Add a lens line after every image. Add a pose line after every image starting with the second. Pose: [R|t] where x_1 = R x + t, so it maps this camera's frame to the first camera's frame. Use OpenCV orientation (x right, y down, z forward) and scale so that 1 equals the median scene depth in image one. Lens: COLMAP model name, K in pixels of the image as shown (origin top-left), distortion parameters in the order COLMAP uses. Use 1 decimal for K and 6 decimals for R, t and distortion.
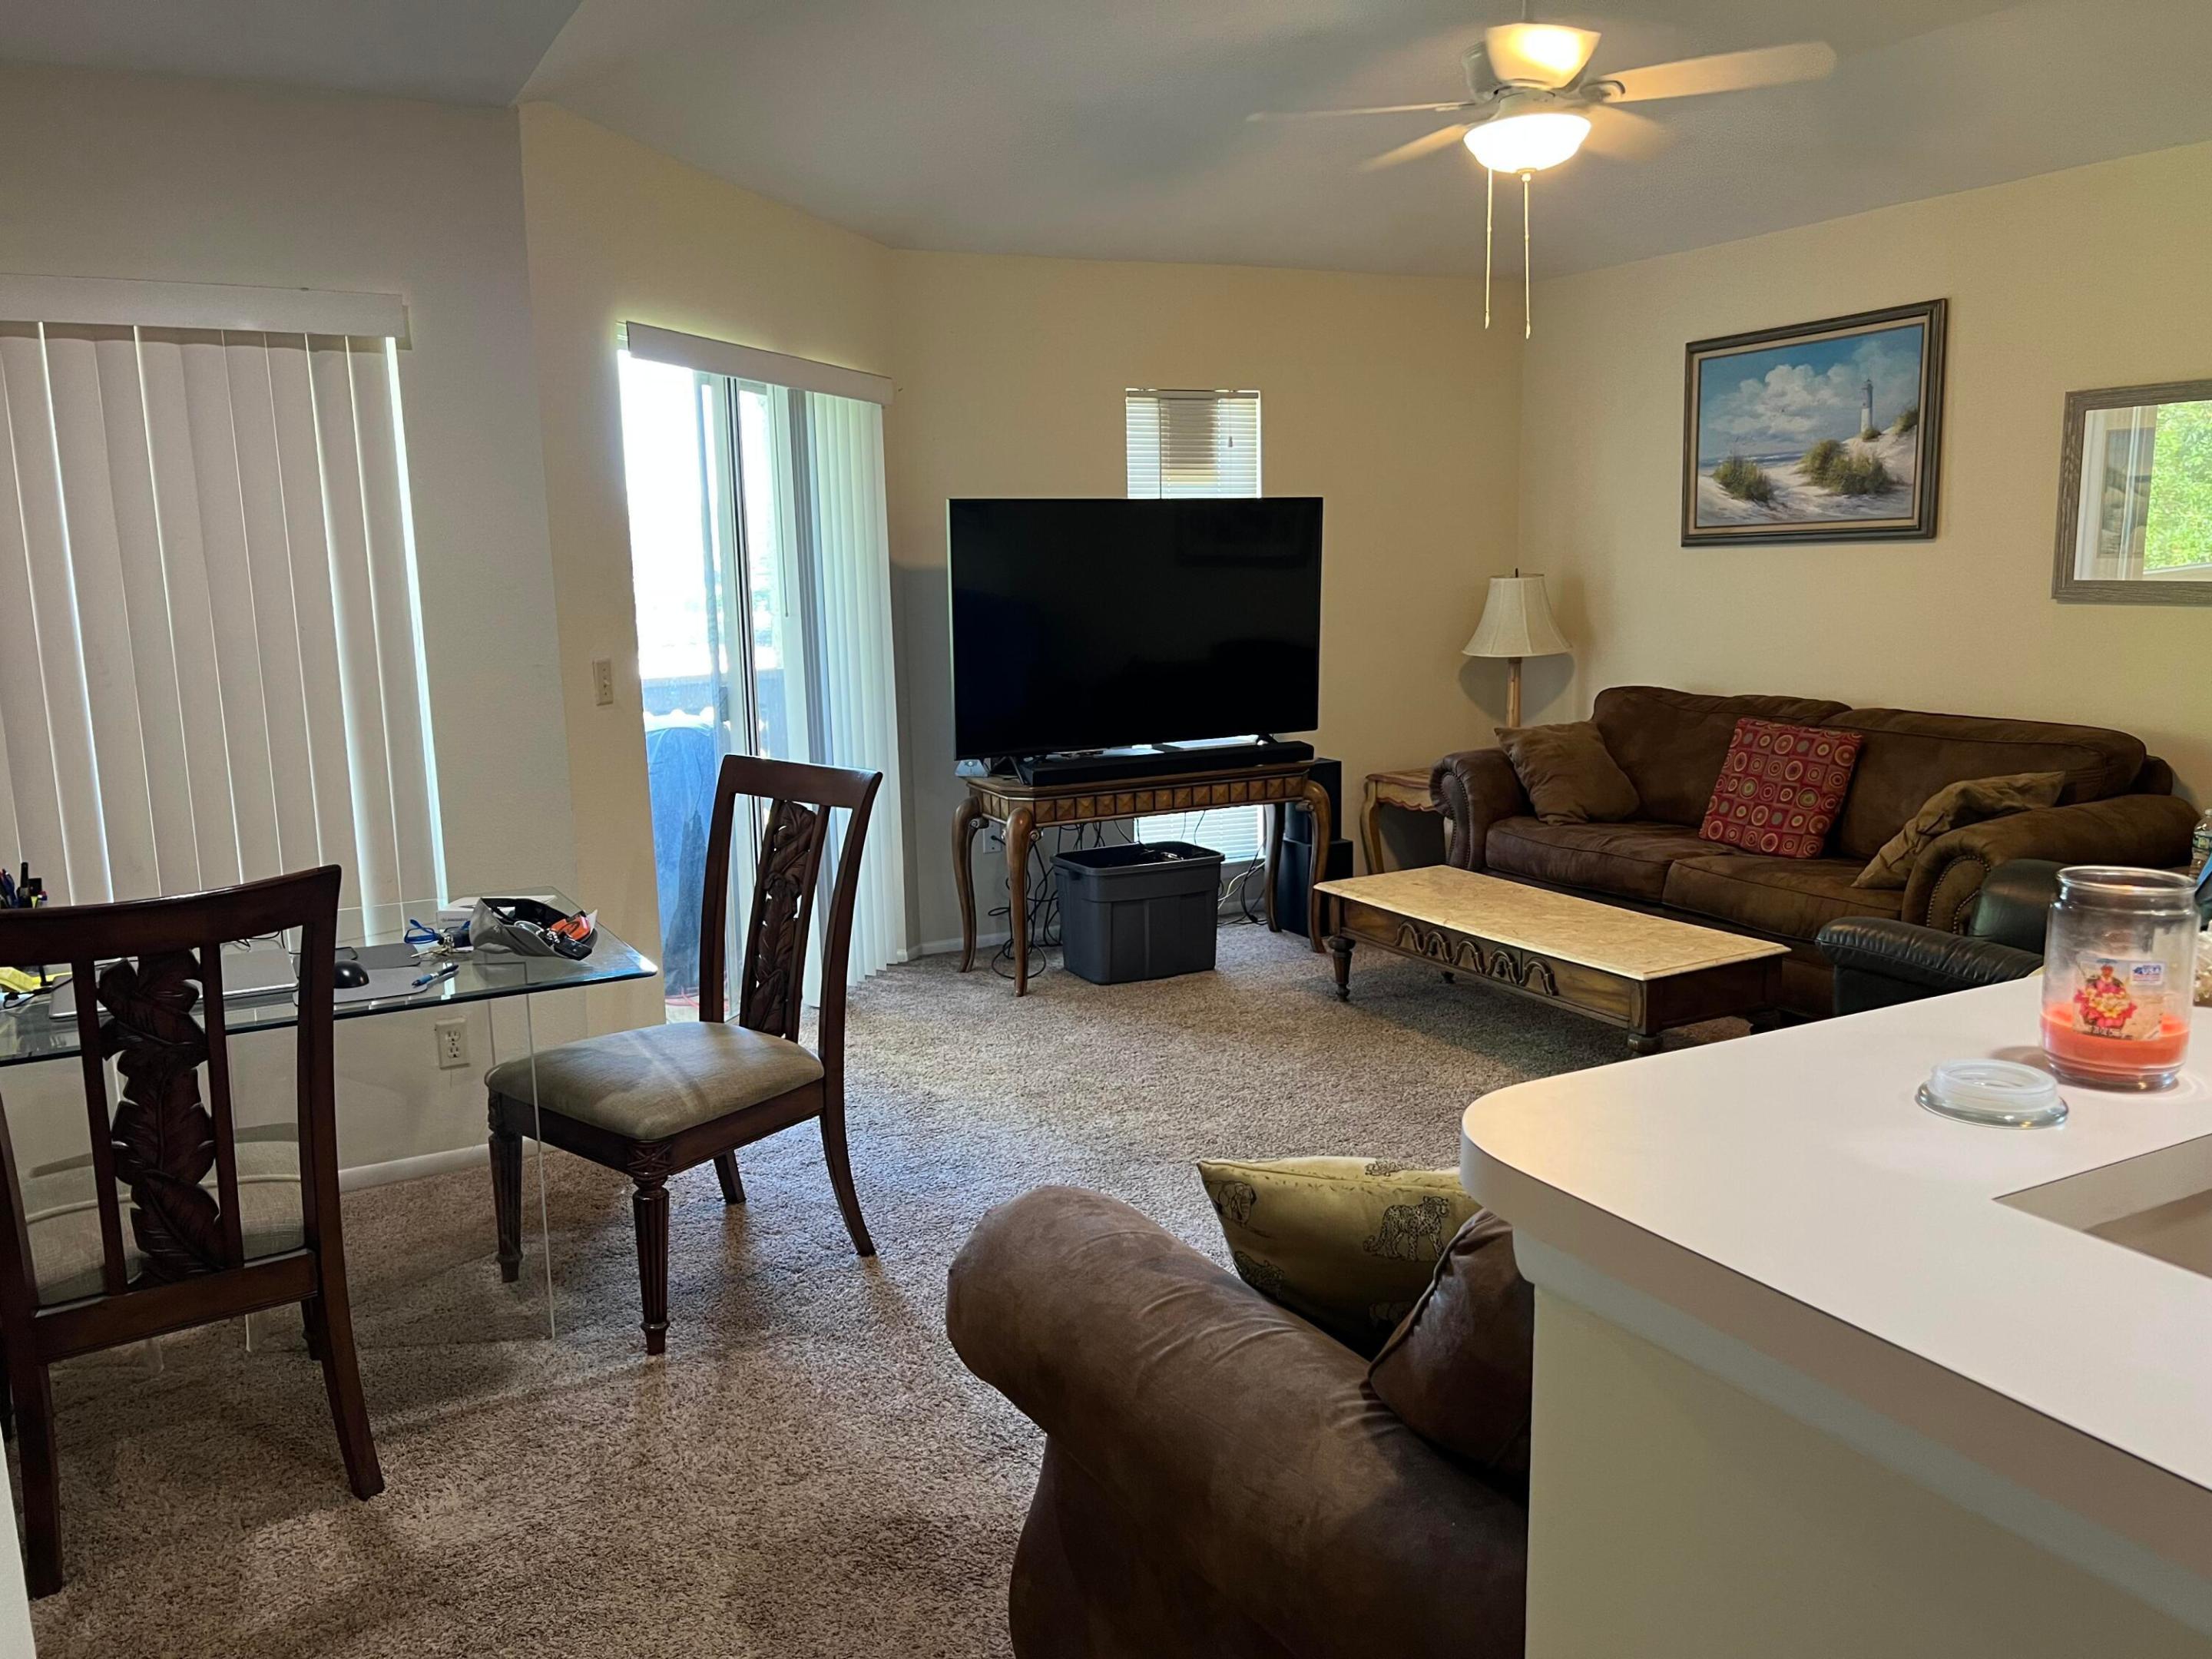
lens RADIAL K [[1667.0, 0, 1104.2], [0, 1667.0, 848.1], [0, 0, 1]] dist [0.023613, -0.025844]
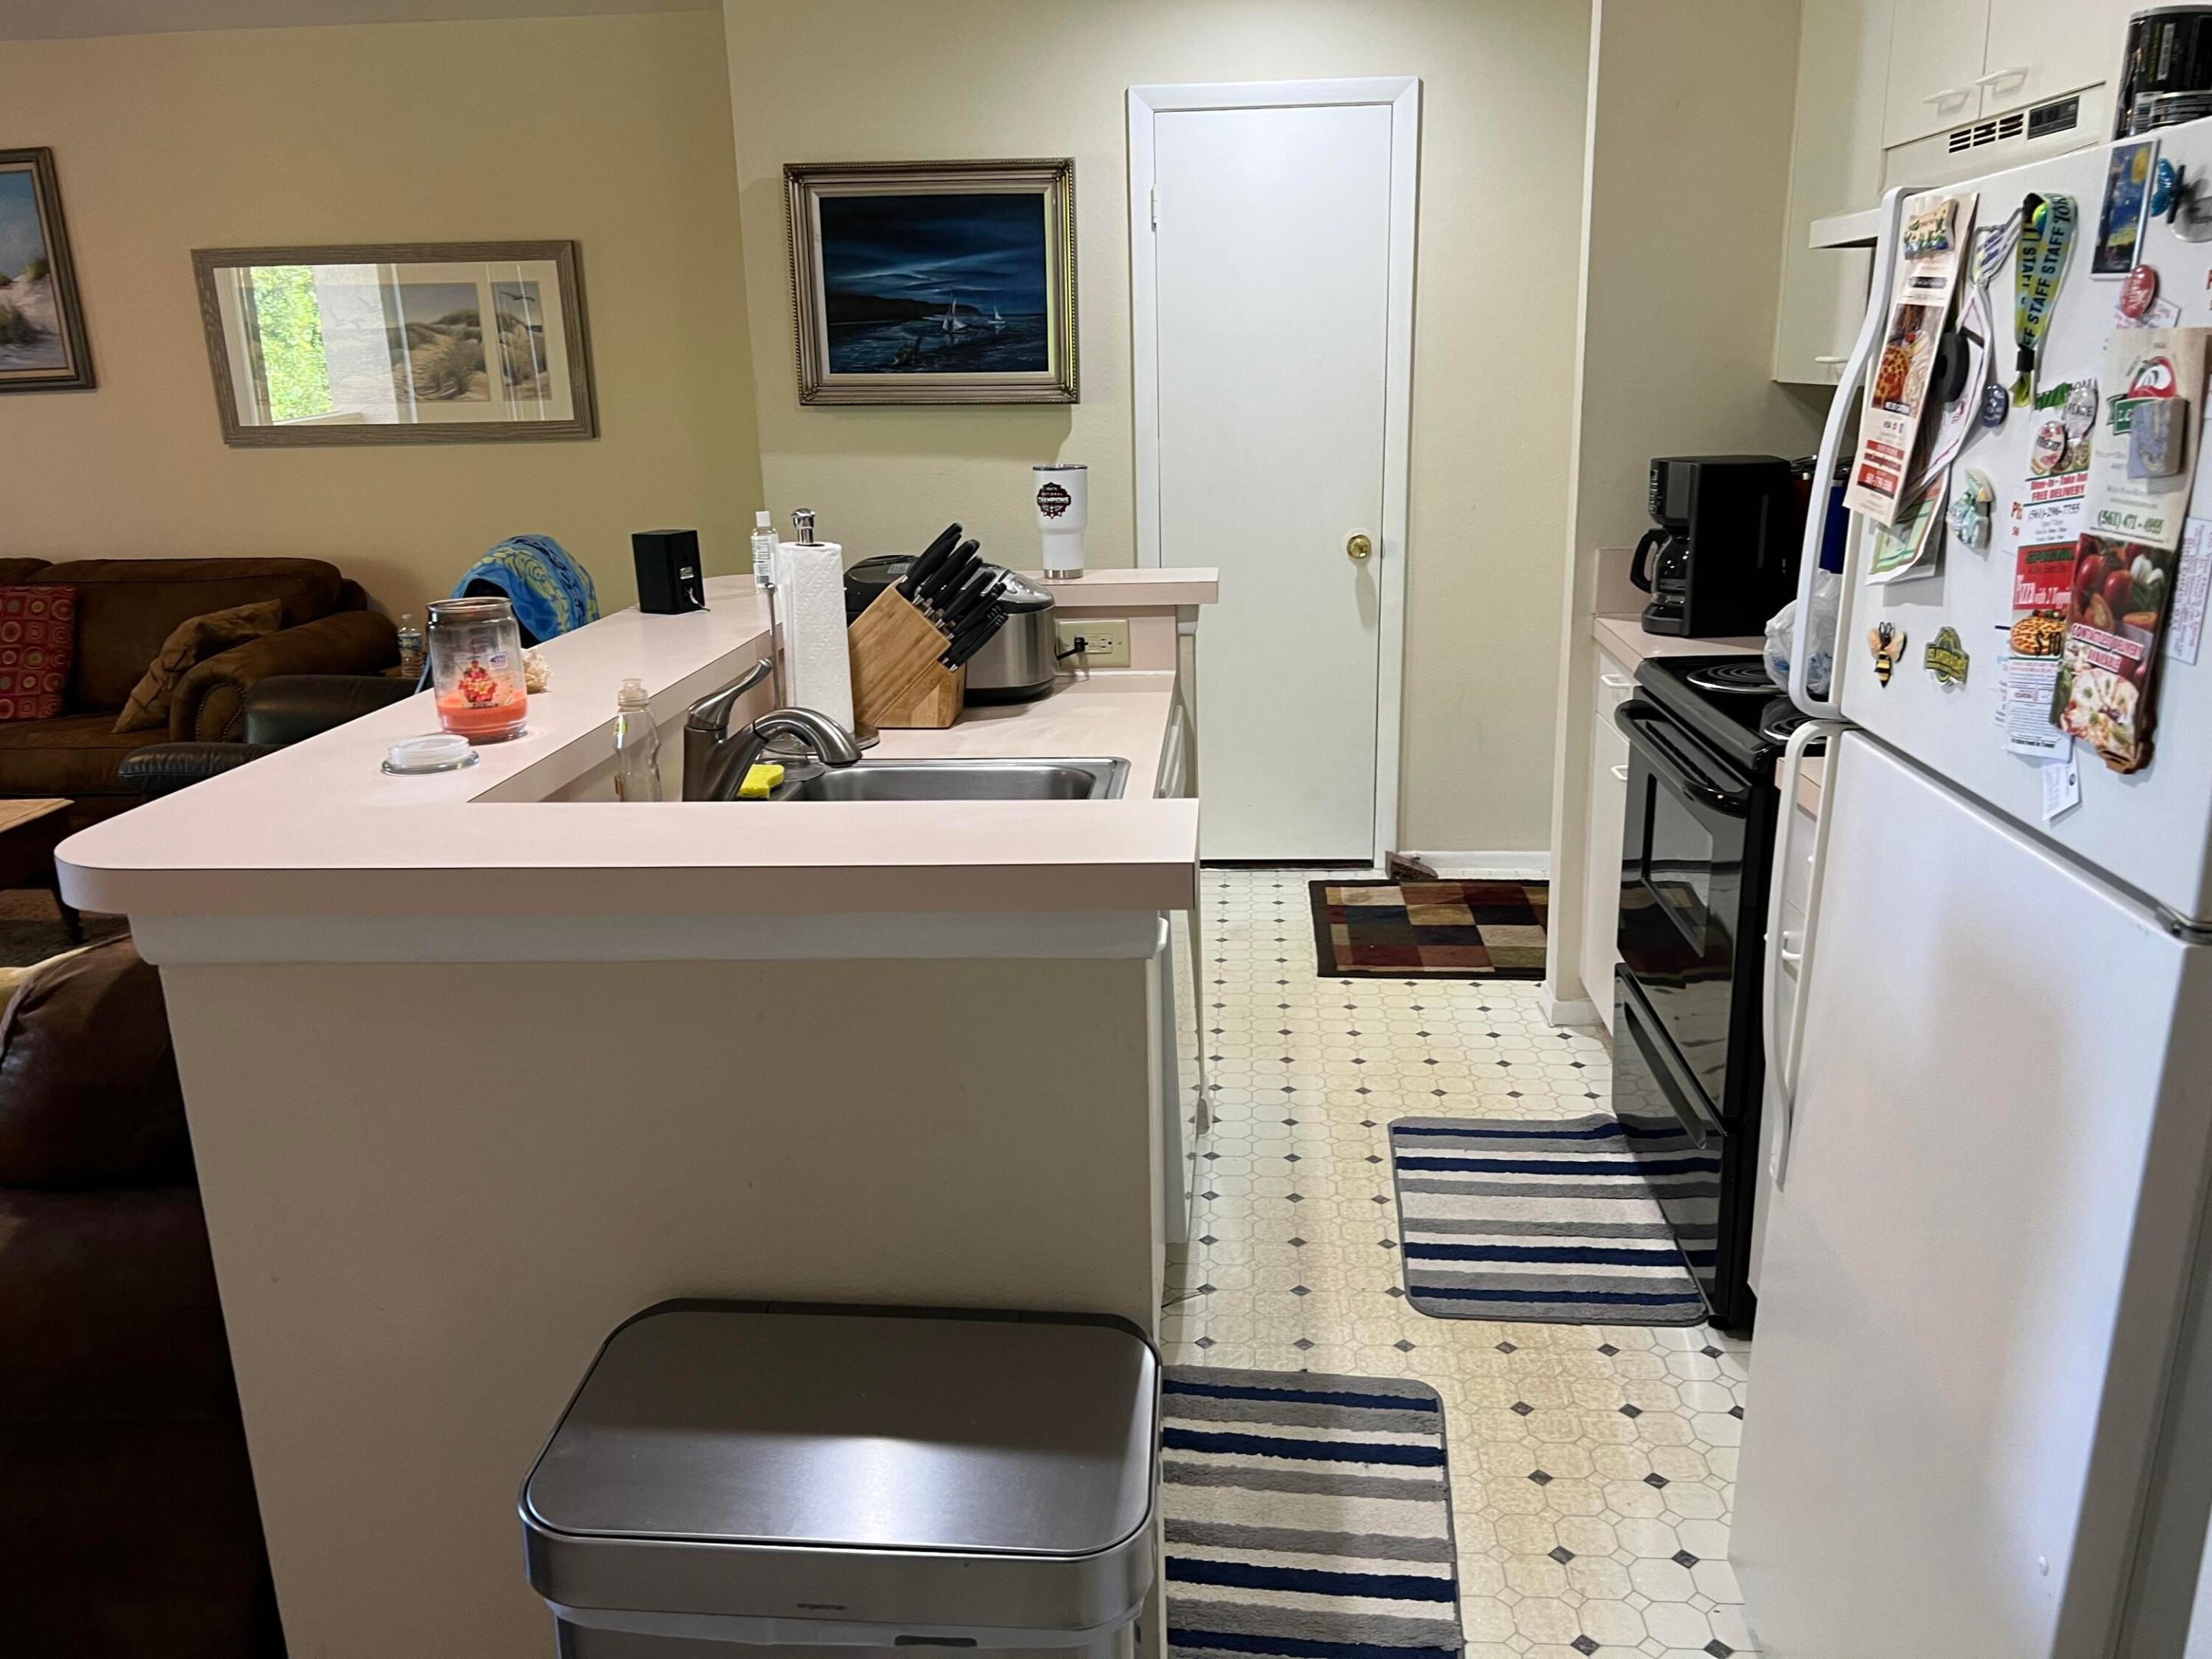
lens RADIAL K [[1667.0, 0, 1116.2], [0, 1667.0, 824.9], [0, 0, 1]] dist [0.023613, -0.025844]
pose [[0.523208, -0.219677, 0.823405, -0.087852], [0.163336, 0.974142, 0.156106, 0.017842], [-0.836406, 0.052815, 0.545560, -0.069330]]
